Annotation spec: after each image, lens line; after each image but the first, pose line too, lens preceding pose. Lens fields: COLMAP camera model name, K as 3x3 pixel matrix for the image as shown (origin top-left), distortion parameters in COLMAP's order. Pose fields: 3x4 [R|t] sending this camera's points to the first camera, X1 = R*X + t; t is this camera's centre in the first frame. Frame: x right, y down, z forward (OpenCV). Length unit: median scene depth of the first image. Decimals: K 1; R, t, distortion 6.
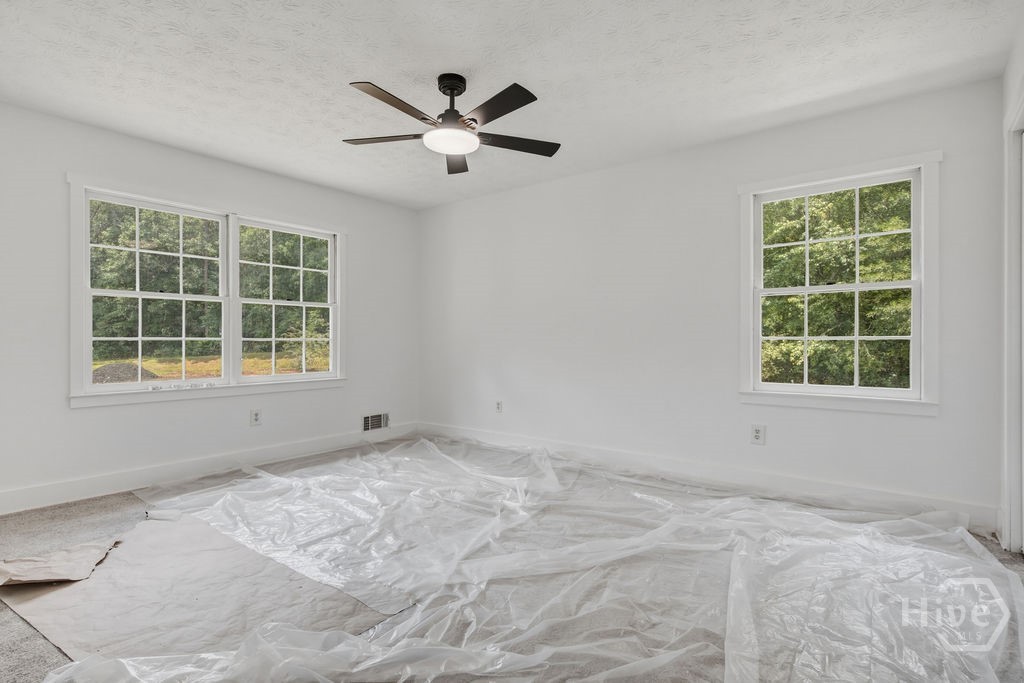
lens RADIAL K [[523.1, 0, 509.6], [0, 523.1, 336.0], [0, 0, 1]] dist [0.016823, 0.000932]
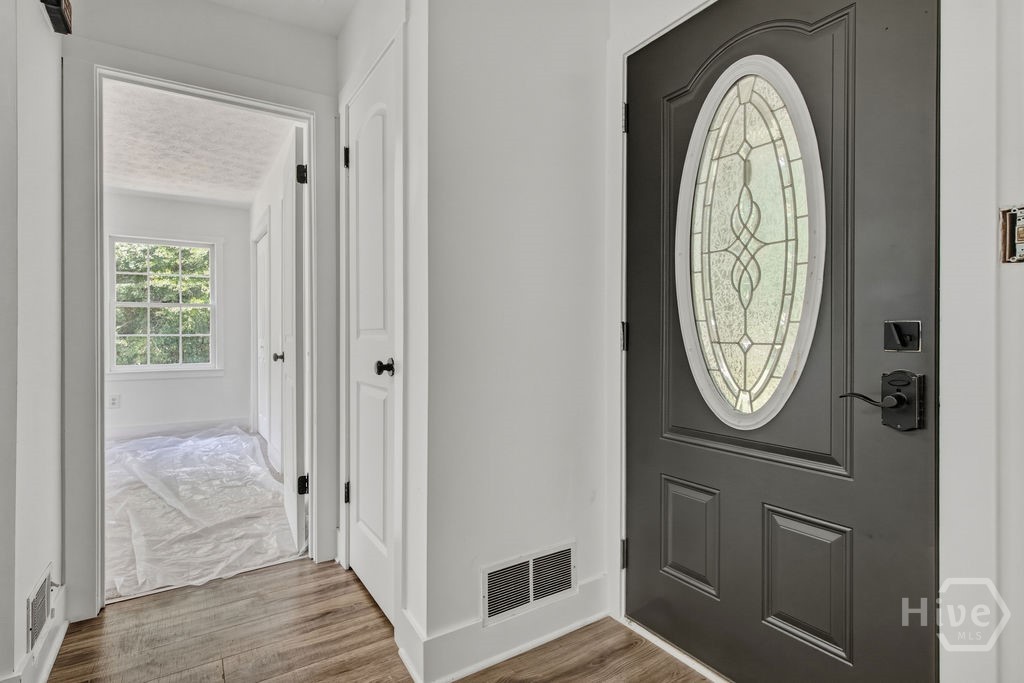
lens RADIAL K [[523.1, 0, 510.9], [0, 523.1, 339.8], [0, 0, 1]] dist [0.016823, 0.000932]
pose [[0.344445, -0.019585, 0.938602, -0.188490], [-0.003264, 0.999751, 0.022059, -0.006967], [-0.938801, -0.010662, 0.344295, -0.193346]]
